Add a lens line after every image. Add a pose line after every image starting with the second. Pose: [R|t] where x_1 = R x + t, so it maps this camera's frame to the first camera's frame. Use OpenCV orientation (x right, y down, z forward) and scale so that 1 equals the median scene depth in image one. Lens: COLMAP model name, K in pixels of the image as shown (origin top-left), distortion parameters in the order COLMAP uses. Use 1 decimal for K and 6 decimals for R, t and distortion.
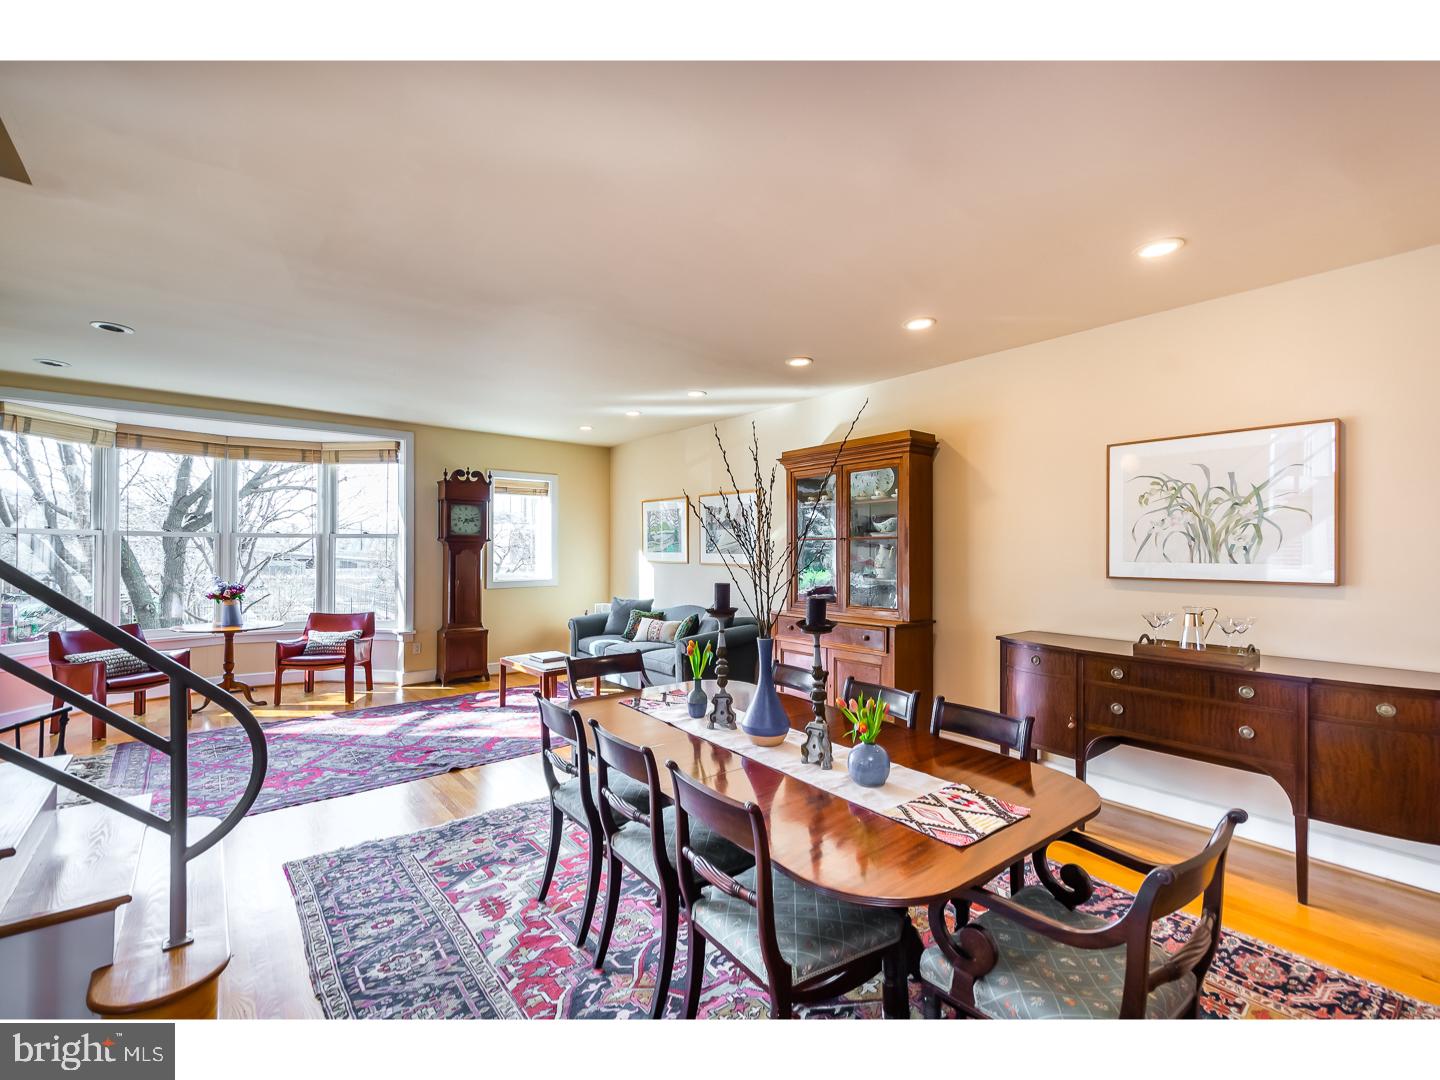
lens RADIAL K [[625.4, 0, 745.9], [0, 625.4, 551.5], [0, 0, 1]] dist [0.002410, 0.000281]
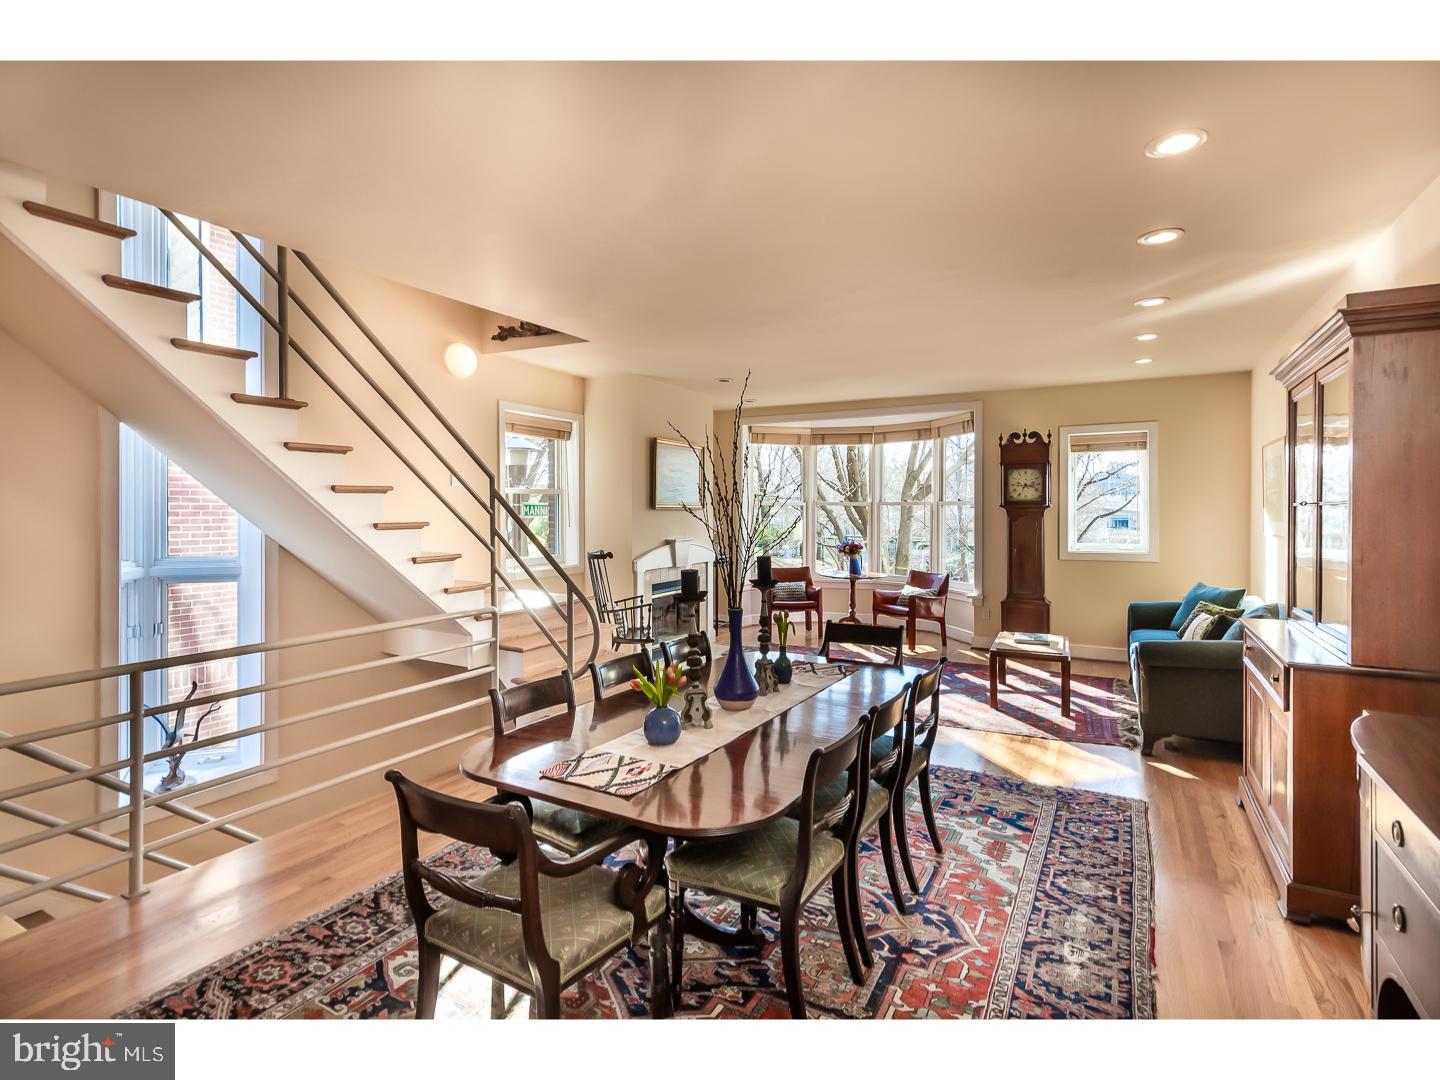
lens RADIAL K [[695.1, 0, 696.2], [0, 695.1, 537.4], [0, 0, 1]] dist [0.003884, -0.000201]
pose [[0.333059, 0.033968, -0.942294, 0.573774], [0.000349, 0.999346, 0.036148, -0.014210], [0.942906, -0.012369, 0.332830, 0.278547]]
